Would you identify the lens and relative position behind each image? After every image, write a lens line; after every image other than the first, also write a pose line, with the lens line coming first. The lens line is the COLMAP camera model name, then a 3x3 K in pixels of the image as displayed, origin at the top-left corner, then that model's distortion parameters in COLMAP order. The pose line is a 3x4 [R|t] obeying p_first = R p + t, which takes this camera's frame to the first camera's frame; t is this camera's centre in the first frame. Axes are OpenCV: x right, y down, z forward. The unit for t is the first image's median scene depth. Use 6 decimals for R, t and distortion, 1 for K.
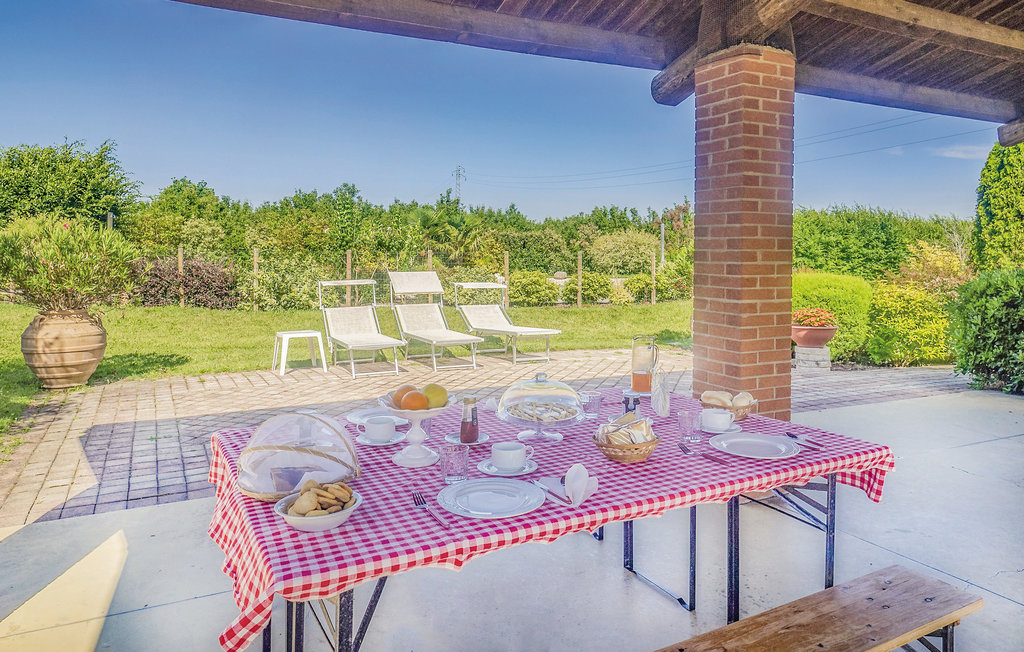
lens RADIAL K [[709.9, 0, 512.0], [0, 709.9, 326.0], [0, 0, 1]] dist [0.008011, 0.000476]
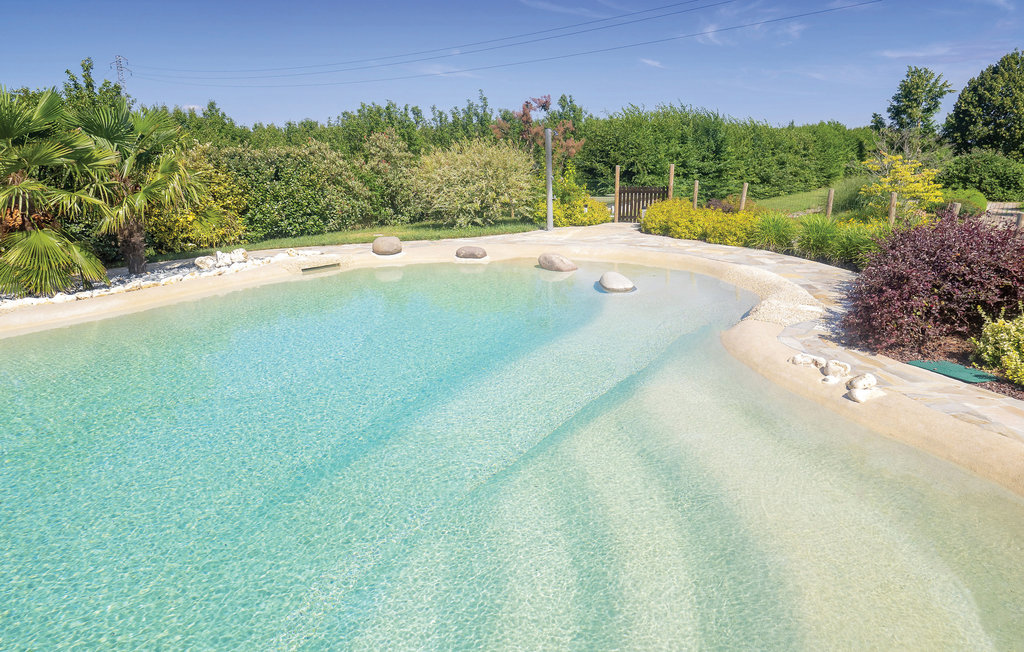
lens RADIAL K [[709.9, 0, 512.0], [0, 709.9, 326.0], [0, 0, 1]] dist [0.008011, 0.000476]
pose [[0.919569, -0.110783, 0.376988, -0.030204], [0.063110, 0.988617, 0.136578, -0.064130], [-0.387827, -0.101802, 0.916093, 0.452512]]
